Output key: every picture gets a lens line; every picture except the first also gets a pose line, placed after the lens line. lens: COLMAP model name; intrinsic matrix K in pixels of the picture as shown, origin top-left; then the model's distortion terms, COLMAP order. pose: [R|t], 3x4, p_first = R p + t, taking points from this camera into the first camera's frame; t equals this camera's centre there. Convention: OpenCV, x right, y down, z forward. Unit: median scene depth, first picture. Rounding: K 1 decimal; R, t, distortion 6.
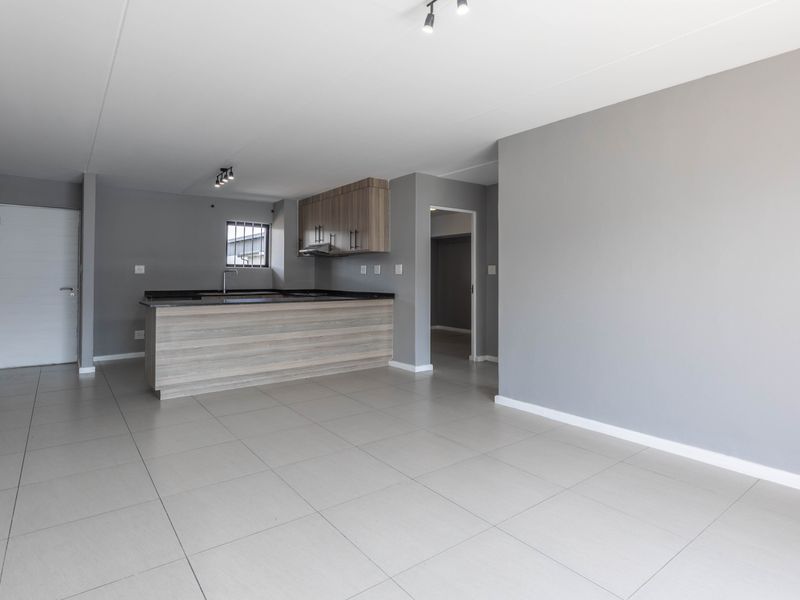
lens RADIAL K [[440.0, 0, 371.9], [0, 440.0, 273.1], [0, 0, 1]] dist [-0.000667, 0.000225]
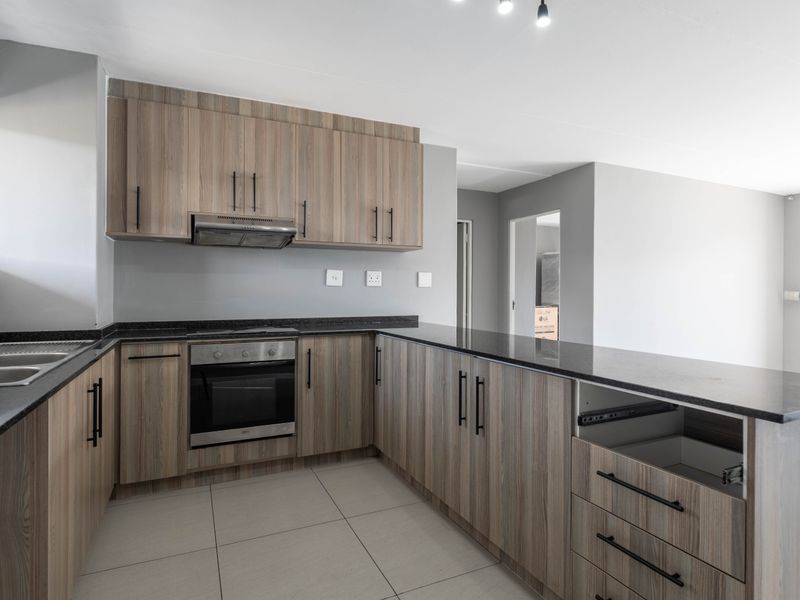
lens RADIAL K [[452.6, 0, 397.8], [0, 452.6, 289.2], [0, 0, 1]] dist [0.000588, 0.000894]
pose [[0.184608, -0.000309, 0.982812, -0.613313], [-0.010980, 0.999937, 0.002377, 0.005014], [-0.982751, -0.011230, 0.184593, 0.884856]]
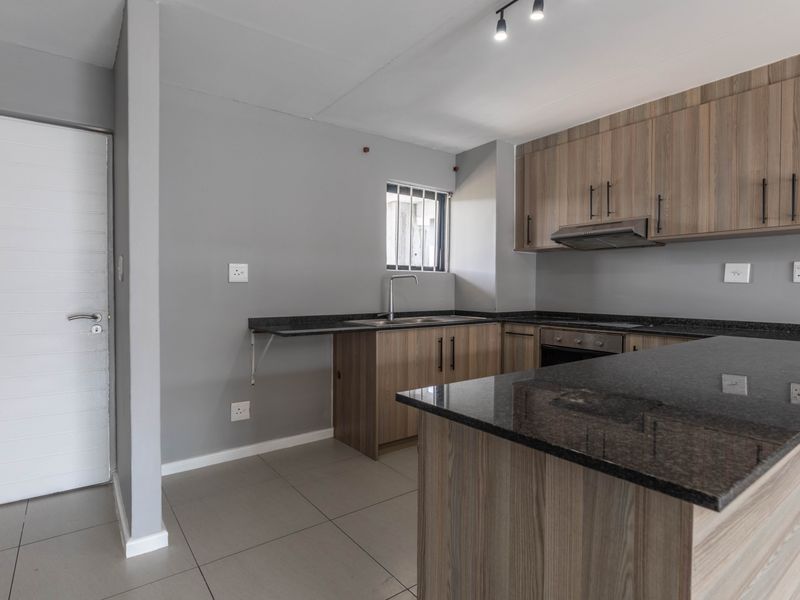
lens RADIAL K [[428.0, 0, 382.2], [0, 428.0, 295.8], [0, 0, 1]] dist [0.001189, -0.000793]
pose [[0.999796, -0.000317, 0.020197, -0.430888], [-0.000244, 0.999615, 0.027750, 0.004261], [-0.020198, -0.027749, 0.999411, 0.605632]]
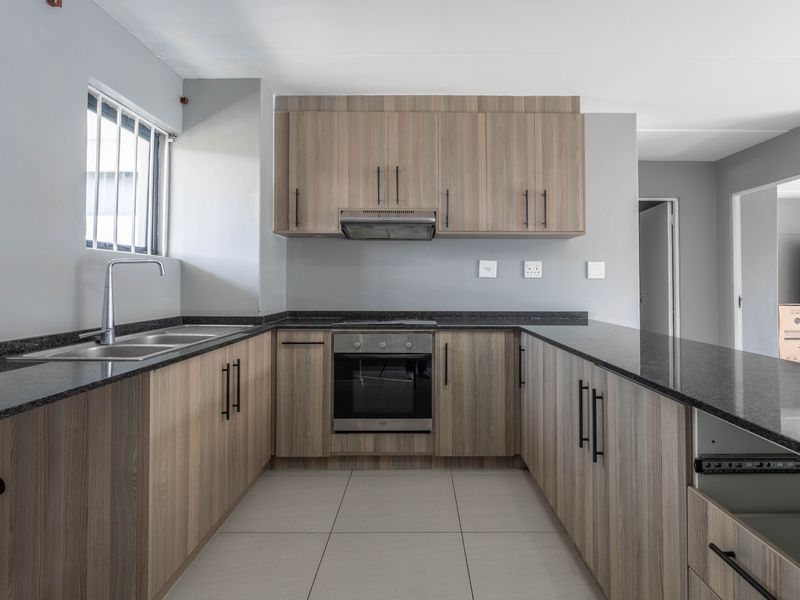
lens RADIAL K [[466.7, 0, 407.6], [0, 466.7, 269.7], [0, 0, 1]] dist [0.001429, -0.000457]
pose [[0.567256, 0.020955, 0.823275, -0.570220], [-0.009494, 0.999776, -0.018907, 0.005059], [-0.823487, 0.002909, 0.567328, 0.827121]]
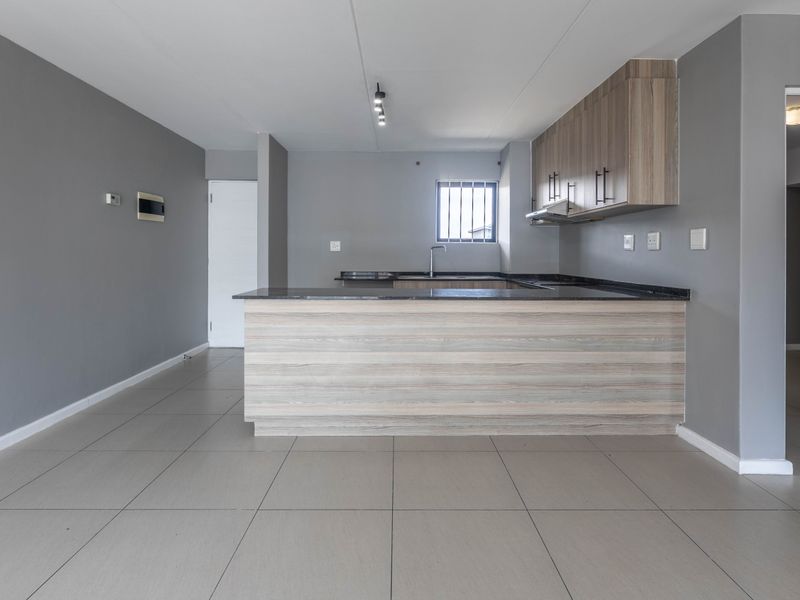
lens RADIAL K [[446.0, 0, 399.8], [0, 446.0, 254.7], [0, 0, 1]] dist [0.001412, 0.000090]
pose [[0.822660, 0.000522, -0.568533, 0.068091], [0.002528, 0.999986, 0.004575, 0.005127], [0.568528, -0.005201, 0.822648, 0.411880]]
